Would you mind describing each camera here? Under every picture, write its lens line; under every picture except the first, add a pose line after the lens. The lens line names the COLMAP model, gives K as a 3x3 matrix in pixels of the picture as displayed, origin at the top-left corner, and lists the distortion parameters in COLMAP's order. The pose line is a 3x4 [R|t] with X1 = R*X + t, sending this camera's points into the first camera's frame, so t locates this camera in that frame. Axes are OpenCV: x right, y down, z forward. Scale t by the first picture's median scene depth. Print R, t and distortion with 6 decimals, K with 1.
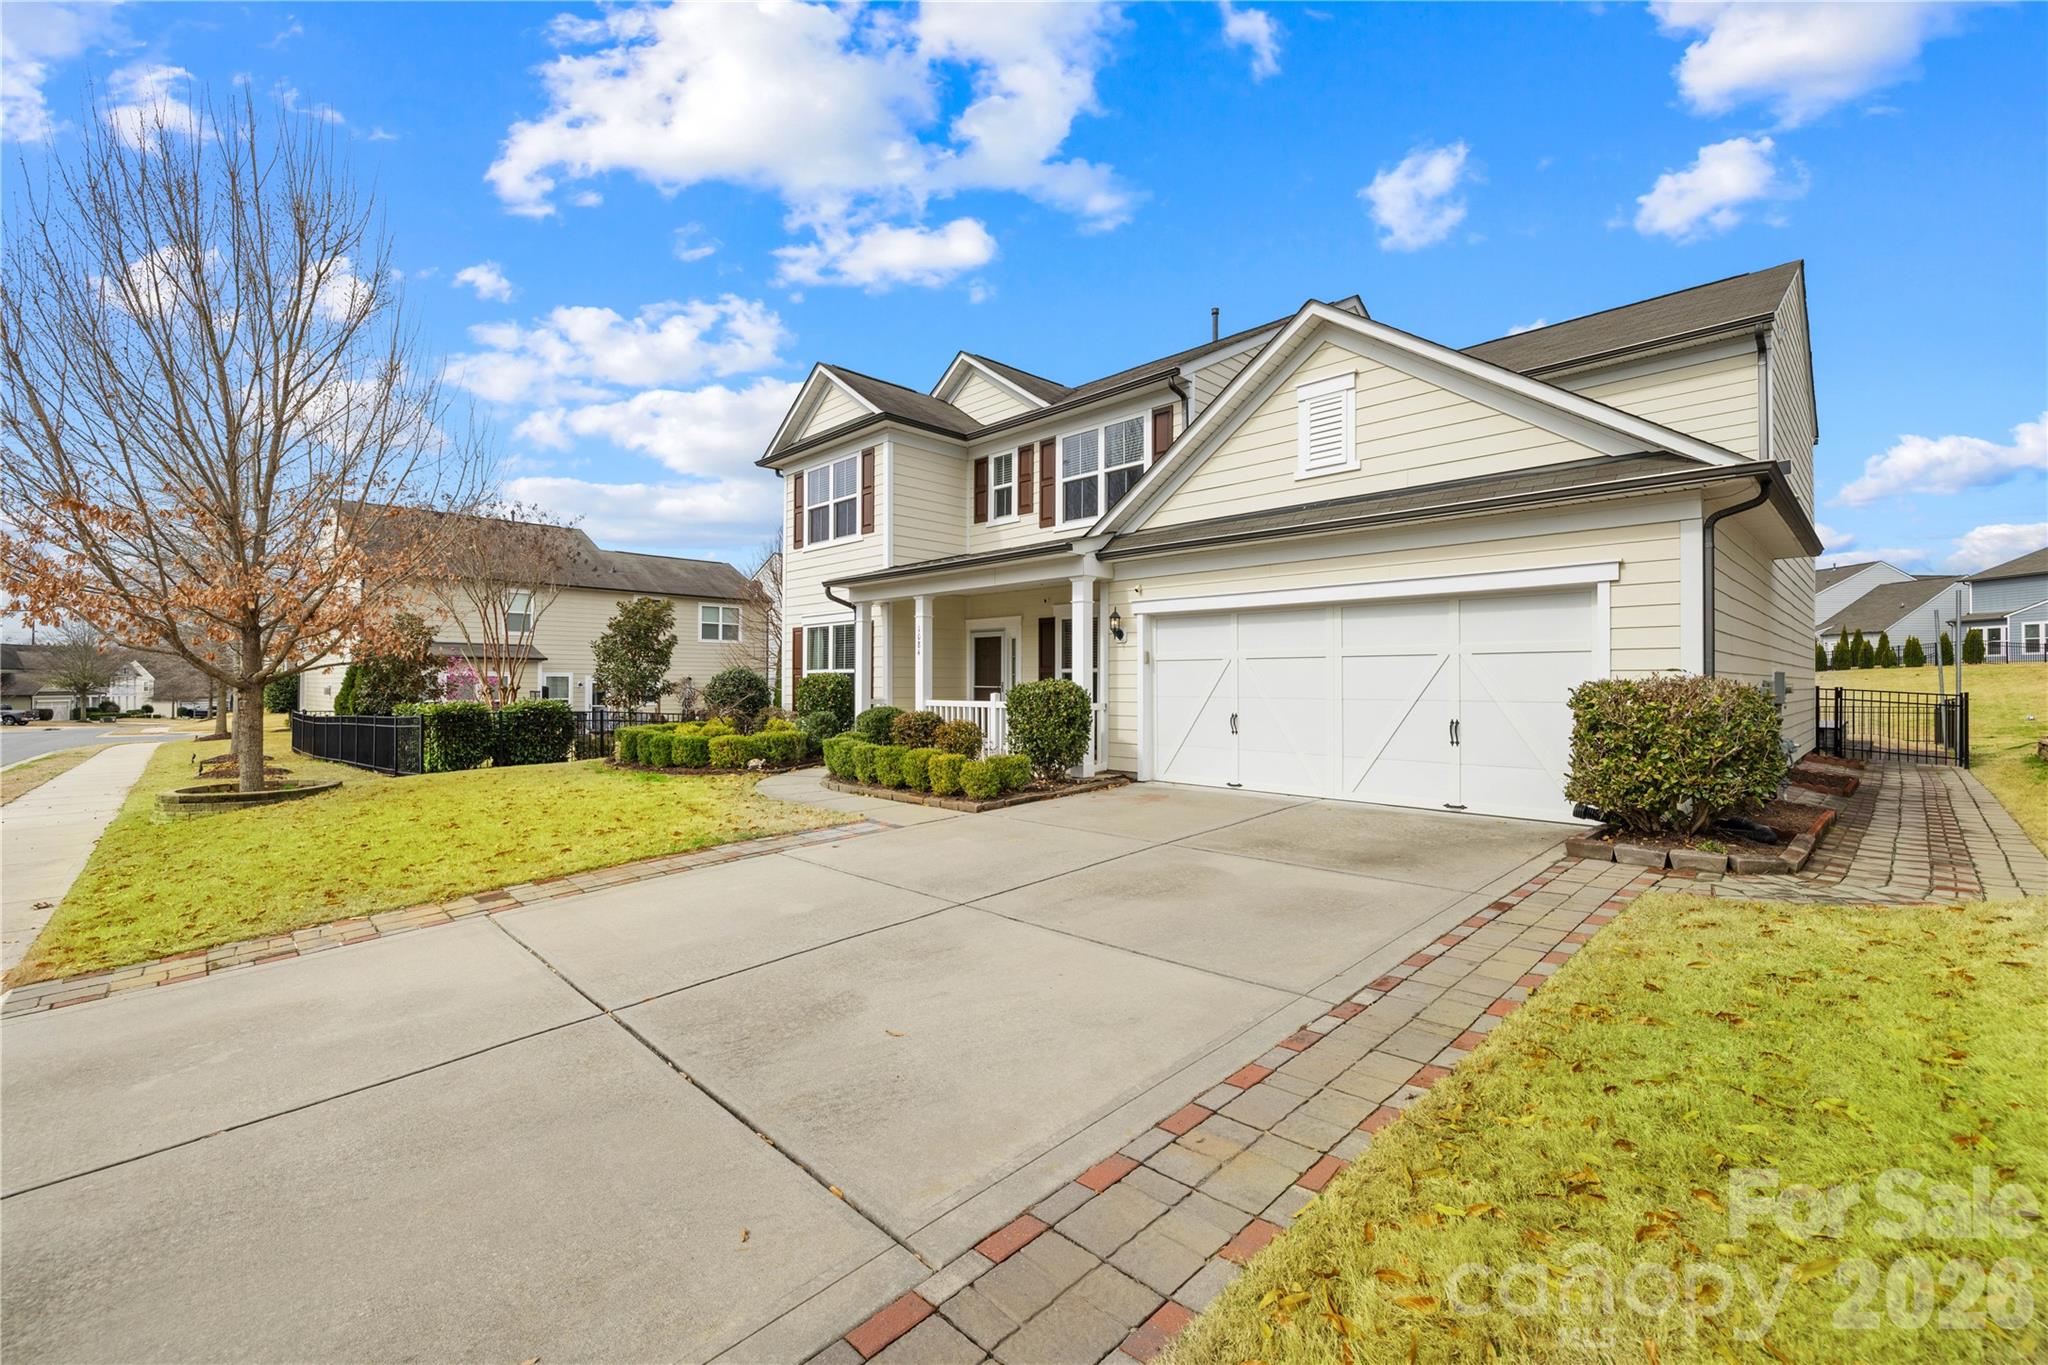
lens RADIAL K [[852.6, 0, 1024.0], [0, 852.6, 682.5], [0, 0, 1]] dist [0.000183, -0.000086]
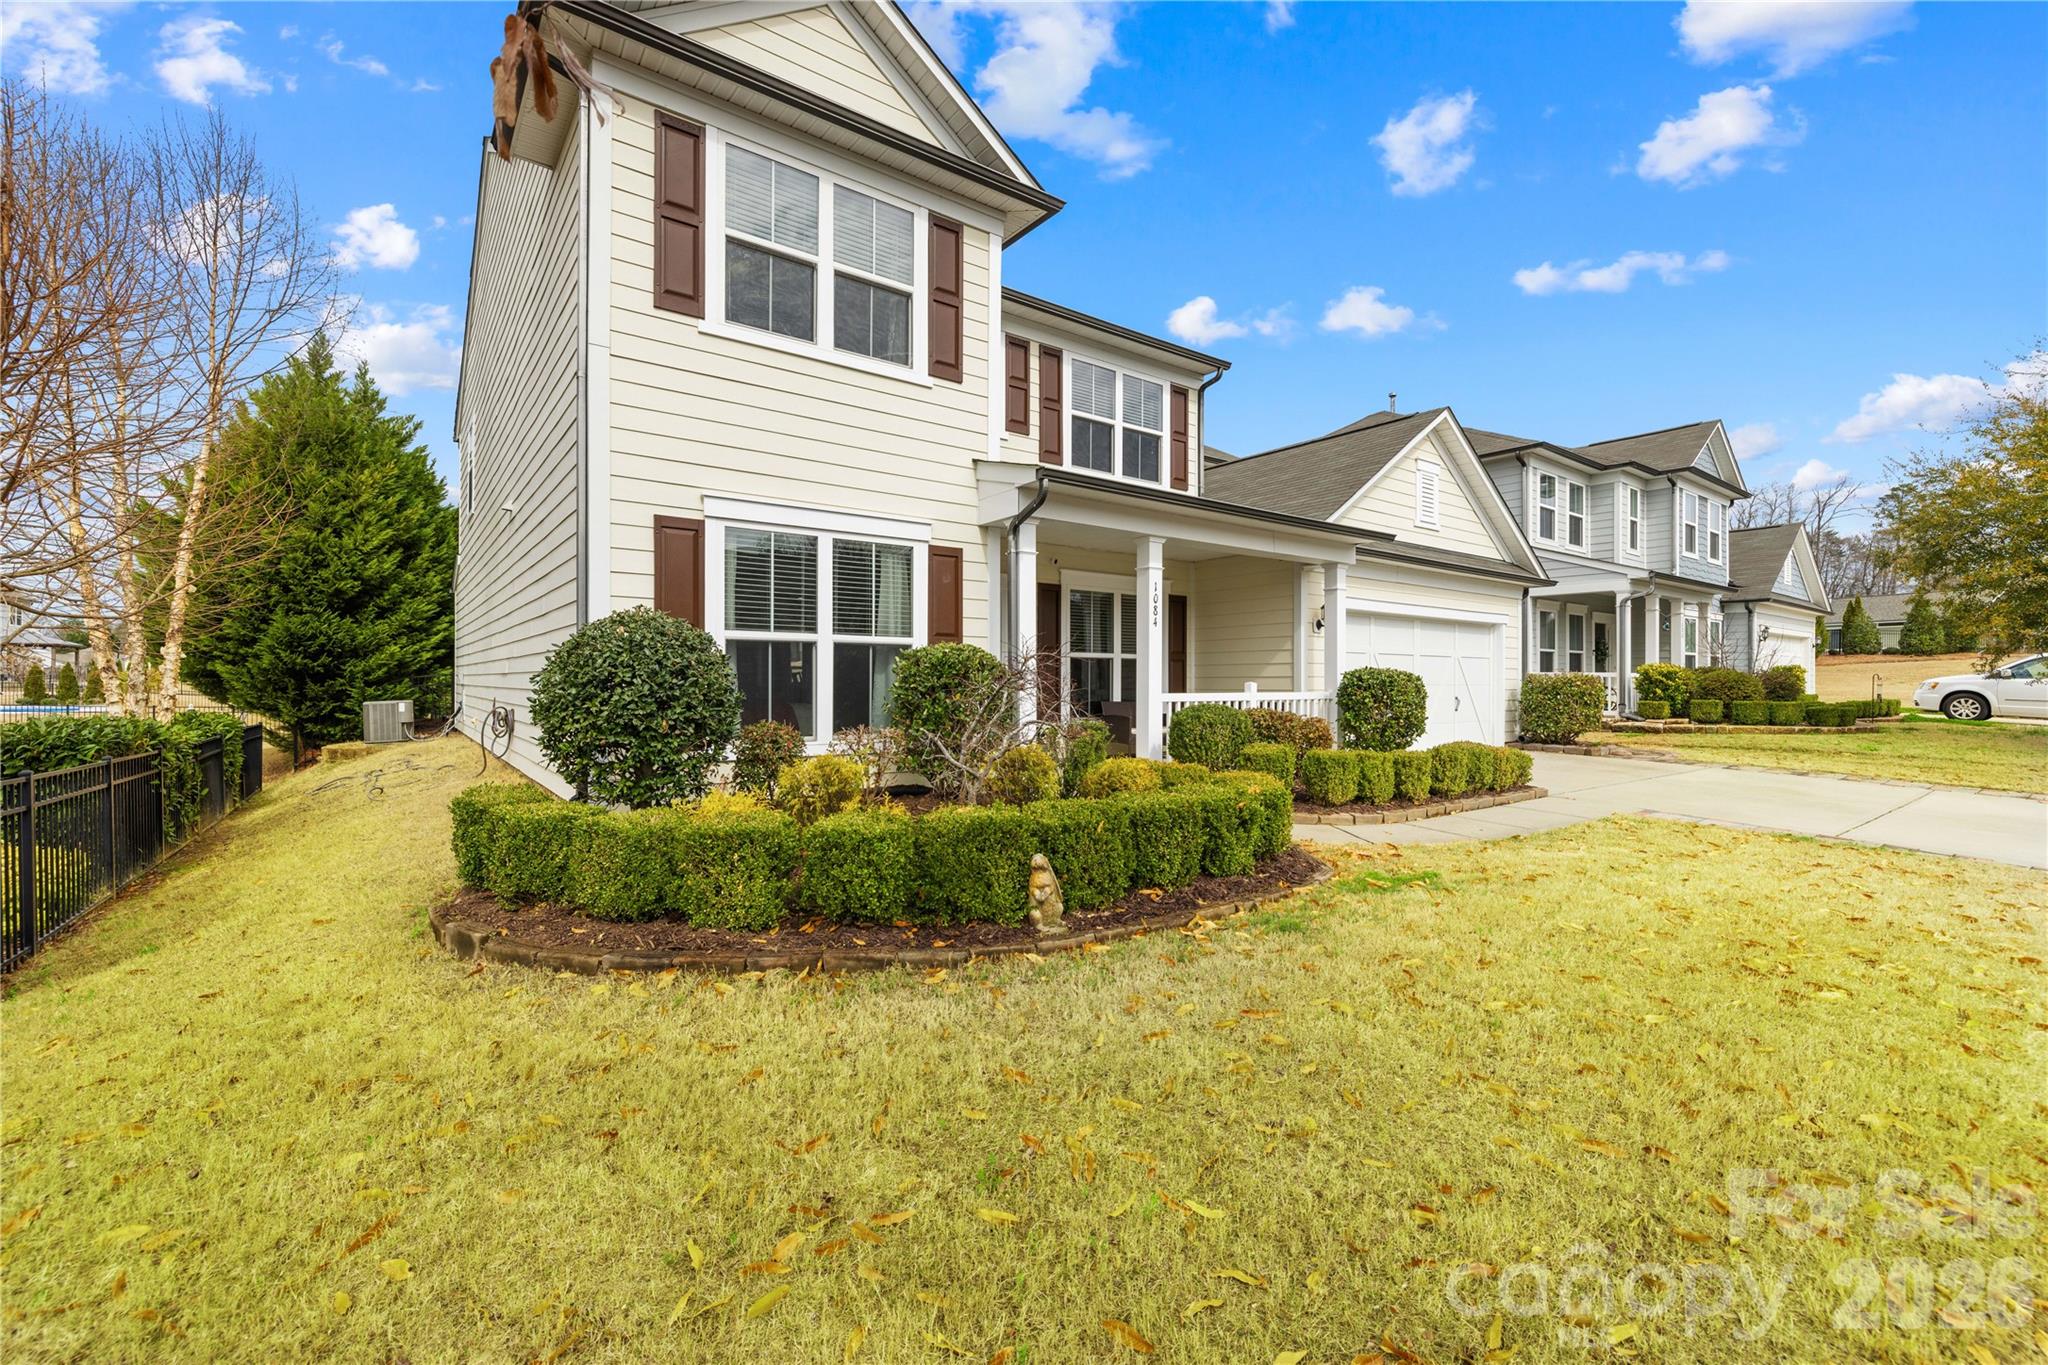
lens RADIAL K [[852.6, 0, 1024.0], [0, 852.6, 682.5], [0, 0, 1]] dist [0.000183, -0.000086]
pose [[0.147923, -0.000220, 0.988999, -0.708342], [-0.004716, 0.999988, 0.000928, 0.010146], [-0.988988, -0.004801, 0.147921, 0.894562]]
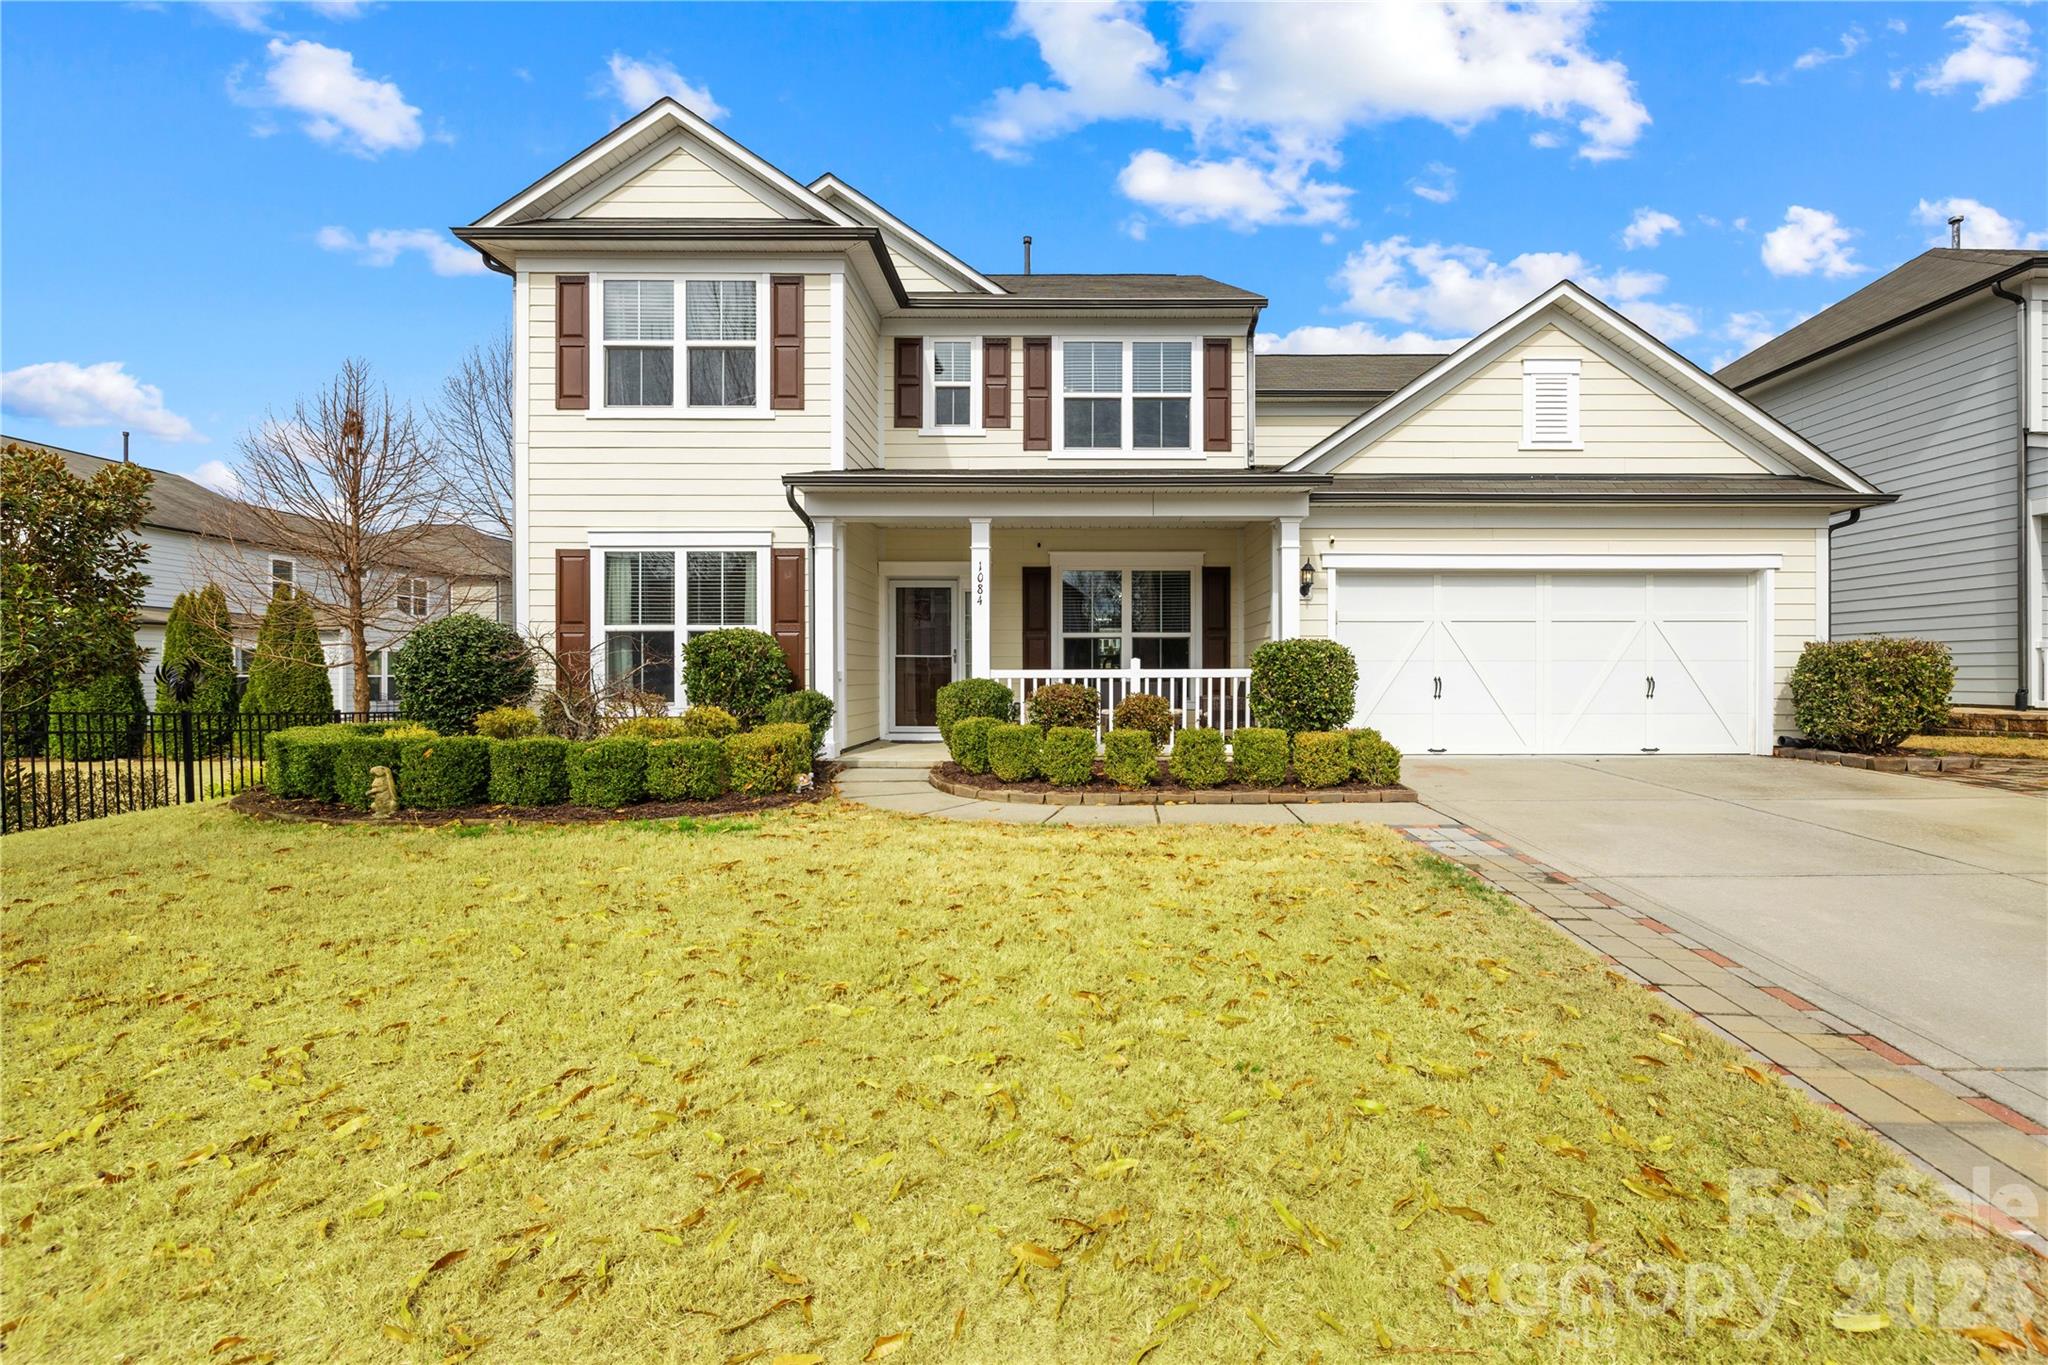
lens RADIAL K [[900.8, 0, 1120.2], [0, 900.8, 675.4], [0, 0, 1]] dist [-0.000201, 0.000127]
pose [[0.695280, -0.001244, 0.718738, -0.500640], [0.001797, 0.999998, -0.000007, 0.022111], [-0.718736, 0.001296, 0.695281, 0.369782]]
